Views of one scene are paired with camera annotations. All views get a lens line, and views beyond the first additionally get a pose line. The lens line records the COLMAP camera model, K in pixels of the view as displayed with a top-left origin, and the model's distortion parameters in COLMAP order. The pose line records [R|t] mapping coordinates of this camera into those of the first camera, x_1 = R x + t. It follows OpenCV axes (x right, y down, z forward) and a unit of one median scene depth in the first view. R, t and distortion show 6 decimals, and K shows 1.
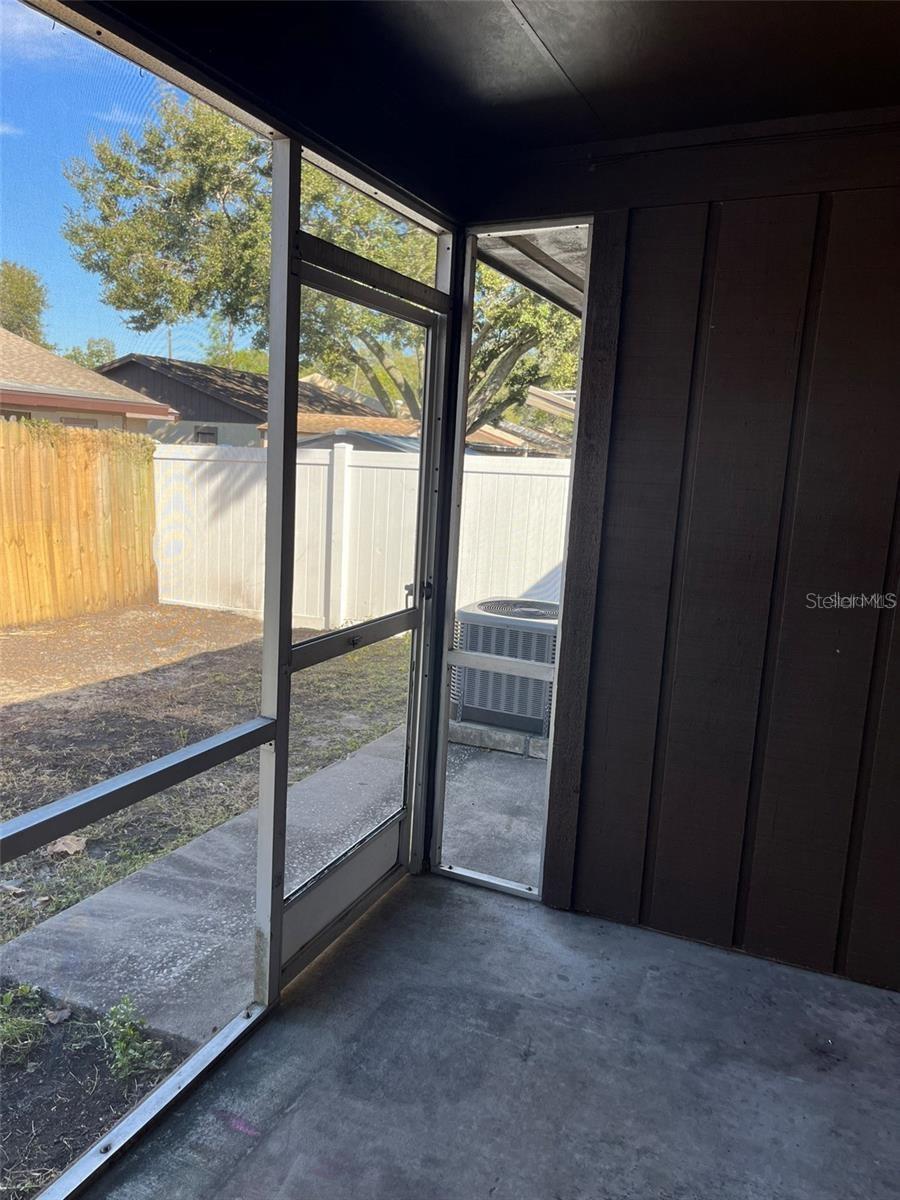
lens RADIAL K [[891.1, 0, 454.6], [0, 891.1, 607.5], [0, 0, 1]] dist [0.007159, 0.000705]
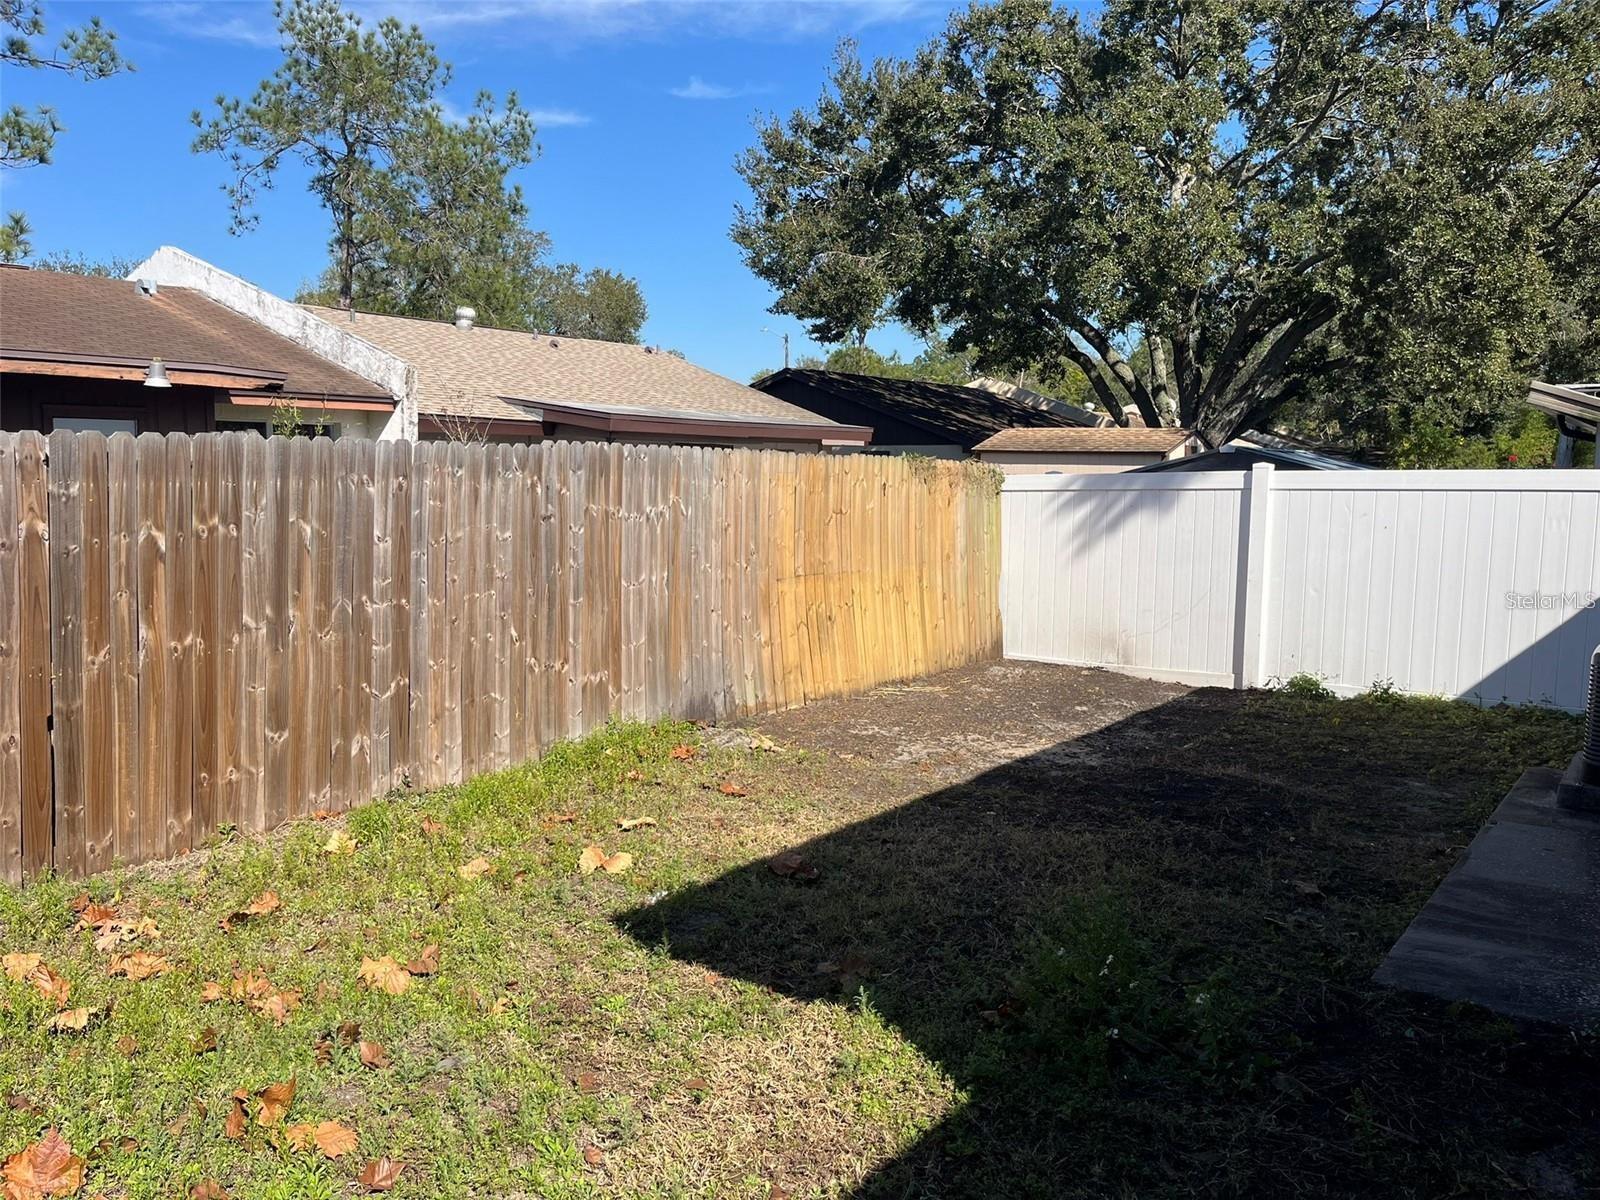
lens RADIAL K [[1188.1, 0, 792.8], [0, 1188.1, 592.8], [0, 0, 1]] dist [0.007159, 0.000705]
pose [[0.966078, -0.019008, -0.257549, -0.098587], [0.000046, 0.997300, -0.073434, 0.006608], [0.258250, 0.070931, 0.963471, -0.063843]]
